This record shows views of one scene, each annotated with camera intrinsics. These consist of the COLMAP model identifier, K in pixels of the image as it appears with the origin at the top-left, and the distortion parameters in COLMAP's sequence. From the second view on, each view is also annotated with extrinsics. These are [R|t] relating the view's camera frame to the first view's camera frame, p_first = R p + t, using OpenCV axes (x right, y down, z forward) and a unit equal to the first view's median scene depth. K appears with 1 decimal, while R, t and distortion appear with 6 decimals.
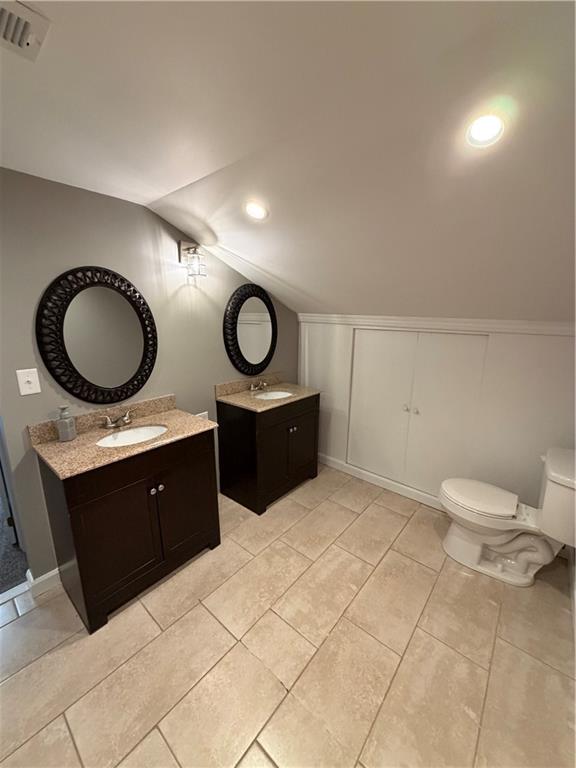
lens RADIAL K [[305.7, 0, 287.5], [0, 305.7, 381.3], [0, 0, 1]] dist [-0.000176, 0.000196]
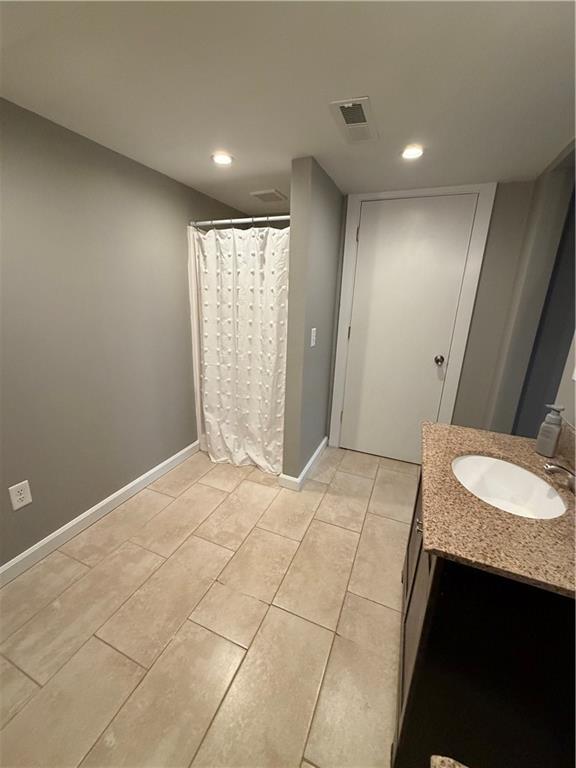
lens RADIAL K [[305.7, 0, 287.5], [0, 305.7, 381.3], [0, 0, 1]] dist [-0.000176, 0.000196]
pose [[-0.954018, 0.054083, -0.294831, 0.036348], [-0.092044, 0.883213, 0.459851, -0.219036], [0.285269, 0.465843, -0.837623, 1.342227]]
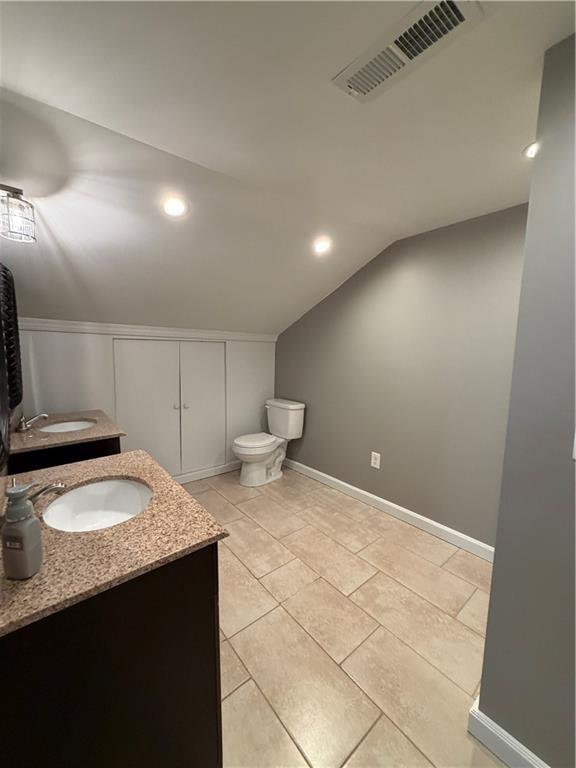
lens RADIAL K [[305.7, 0, 287.5], [0, 305.7, 381.3], [0, 0, 1]] dist [-0.000176, 0.000196]
pose [[0.179710, -0.108307, 0.977739, -1.021977], [0.198116, 0.977540, 0.071871, -0.010332], [-0.963563, 0.180790, 0.197131, 0.543582]]
